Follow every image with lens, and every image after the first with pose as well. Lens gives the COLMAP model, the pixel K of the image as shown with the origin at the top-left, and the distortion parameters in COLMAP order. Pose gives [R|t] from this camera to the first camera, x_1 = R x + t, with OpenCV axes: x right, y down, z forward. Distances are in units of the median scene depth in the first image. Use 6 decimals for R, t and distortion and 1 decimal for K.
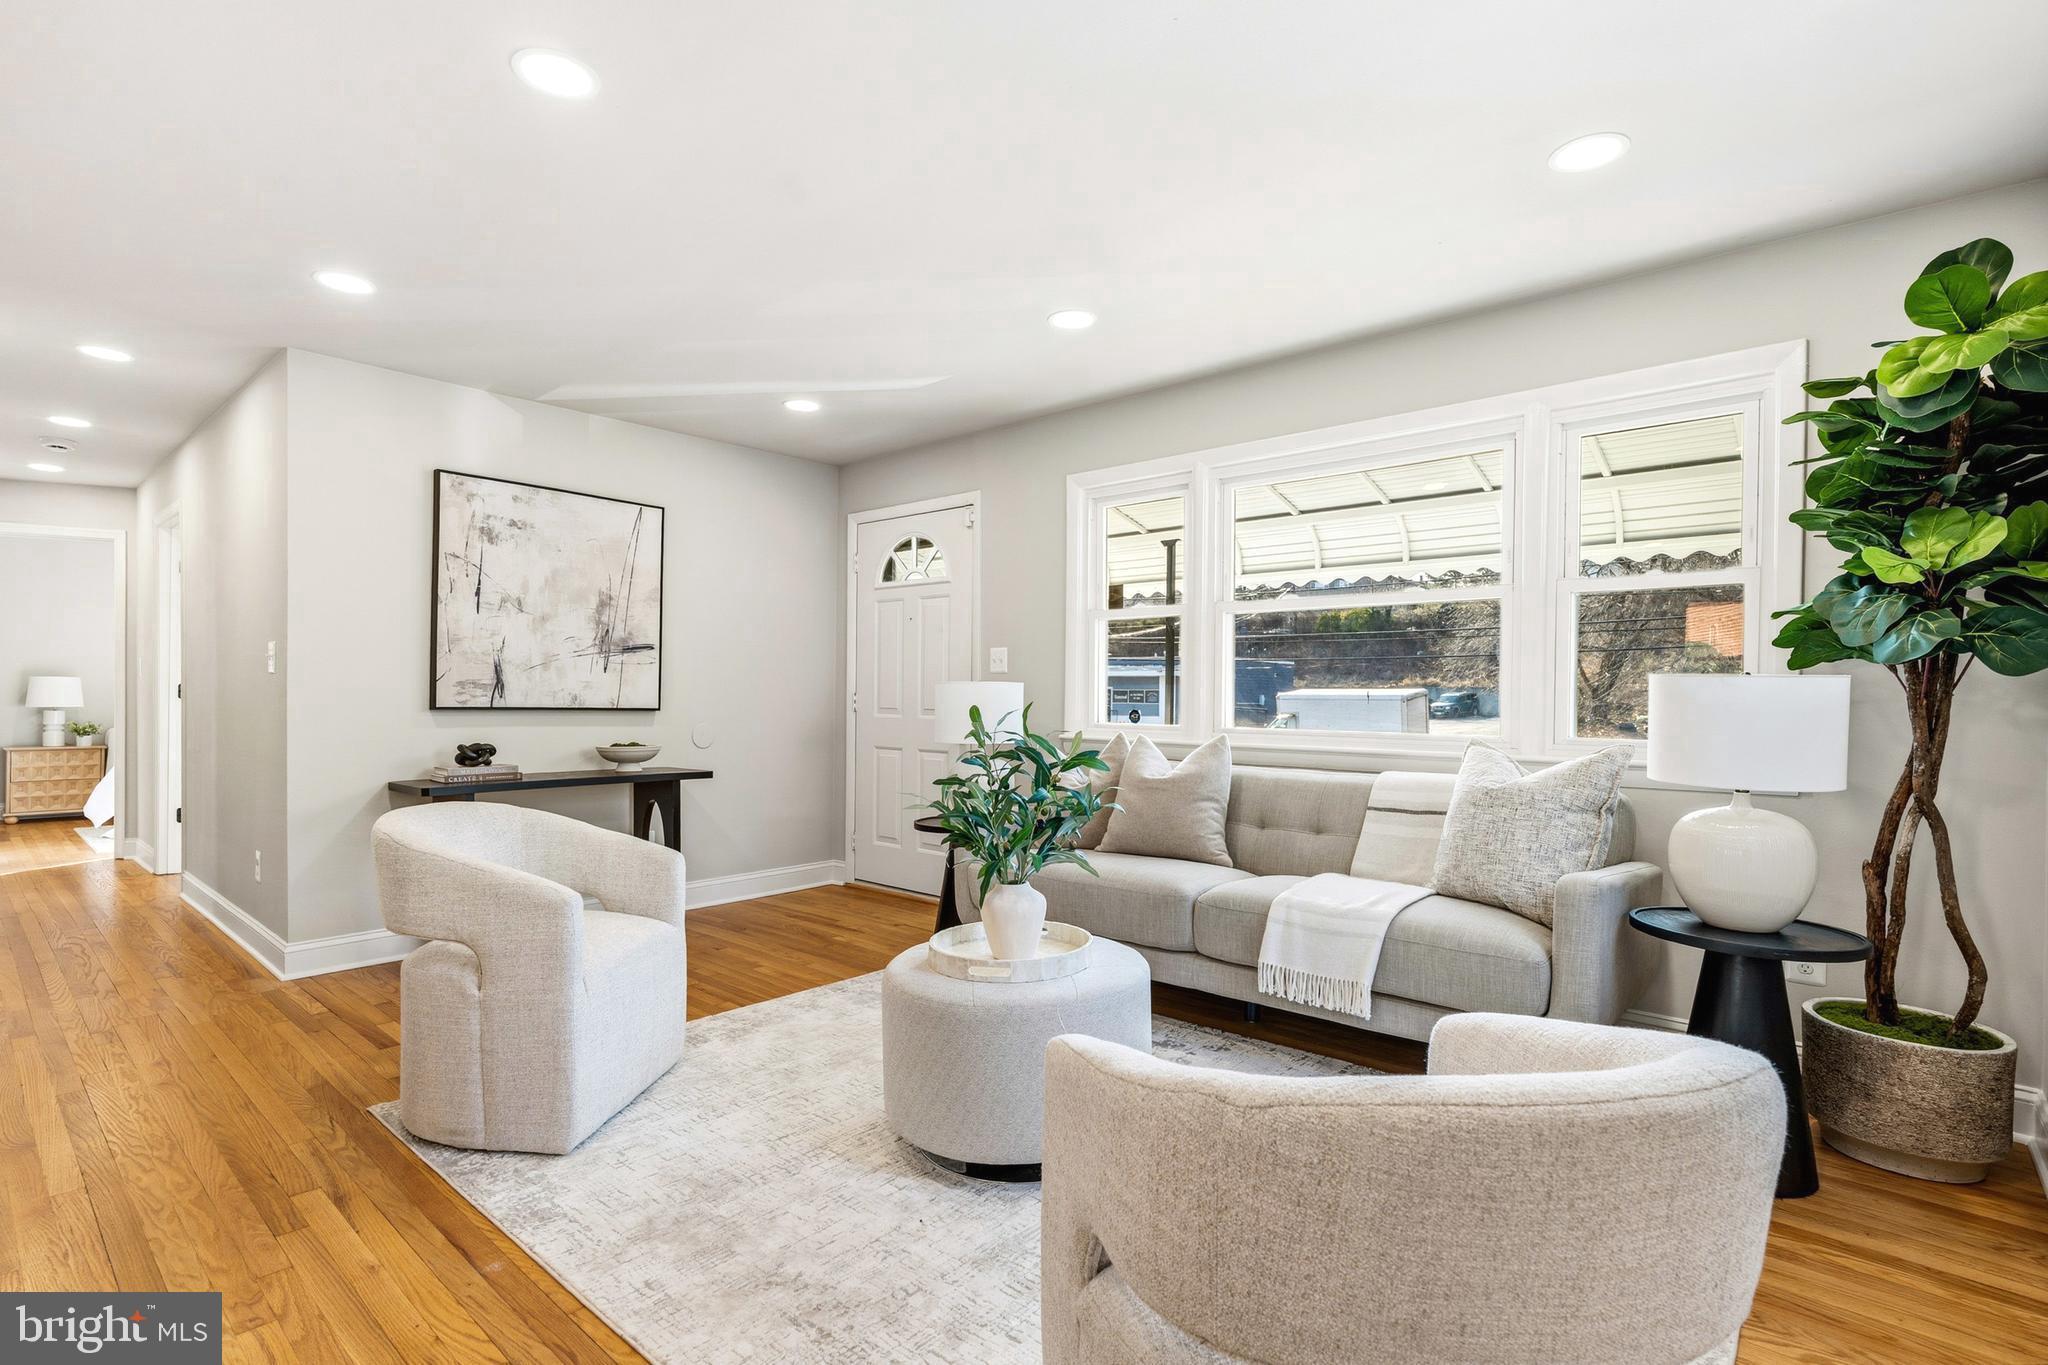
lens RADIAL K [[971.0, 0, 1013.0], [0, 971.0, 704.2], [0, 0, 1]] dist [-0.002275, 0.001344]
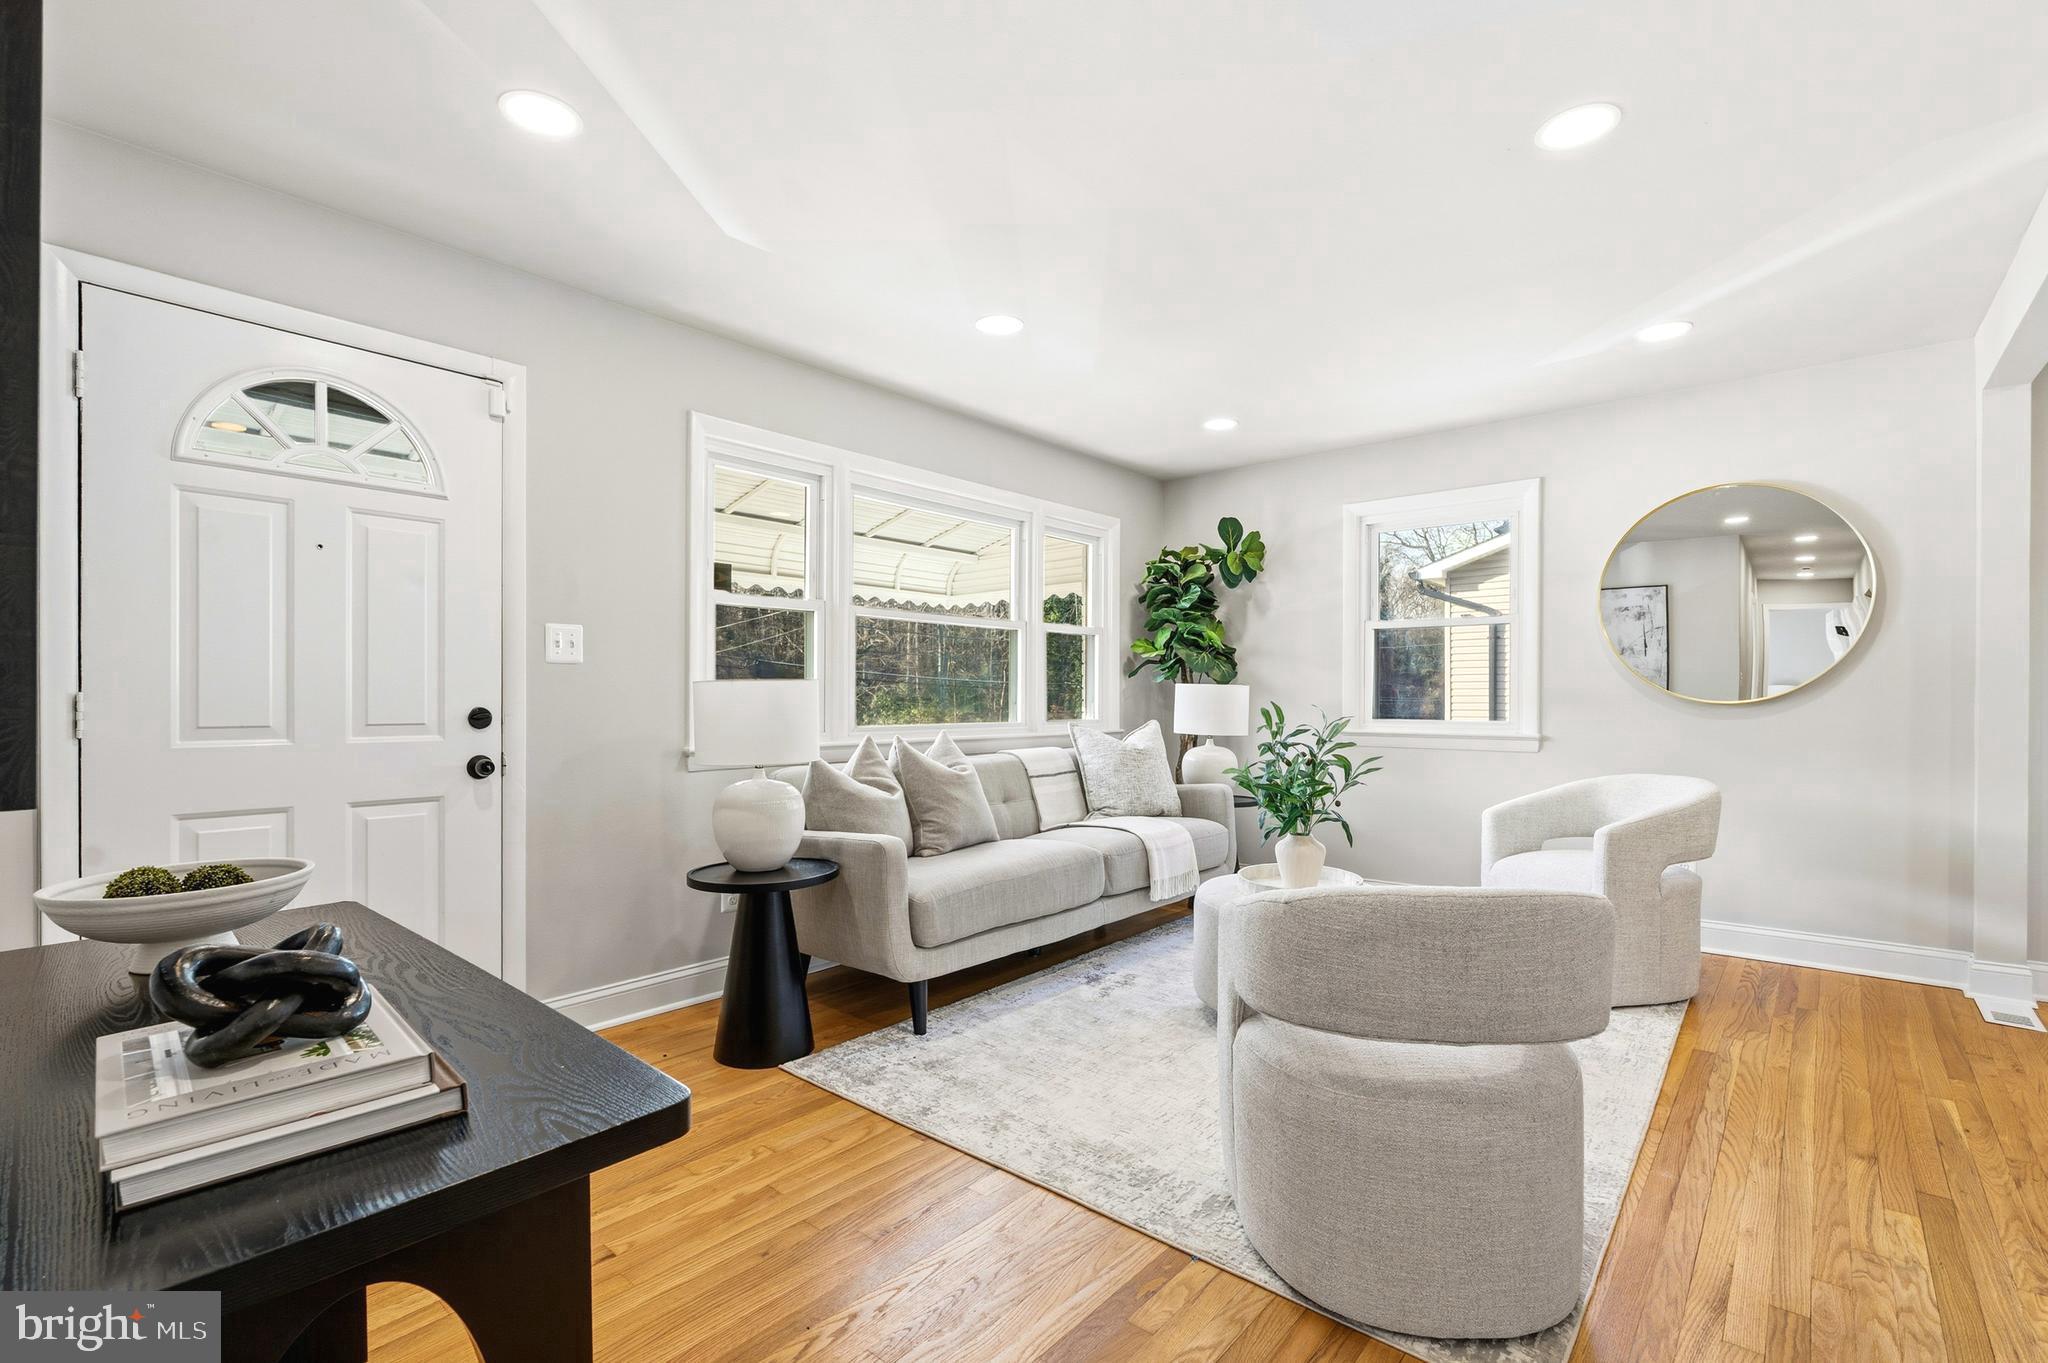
lens RADIAL K [[920.0, 0, 1032.5], [0, 920.0, 701.7], [0, 0, 1]] dist [-0.004735, 0.002377]
pose [[-0.024537, -0.016646, 0.999560, -1.120435], [0.007052, 0.999834, 0.016824, -0.025103], [-0.999674, 0.007462, -0.024416, 1.229994]]
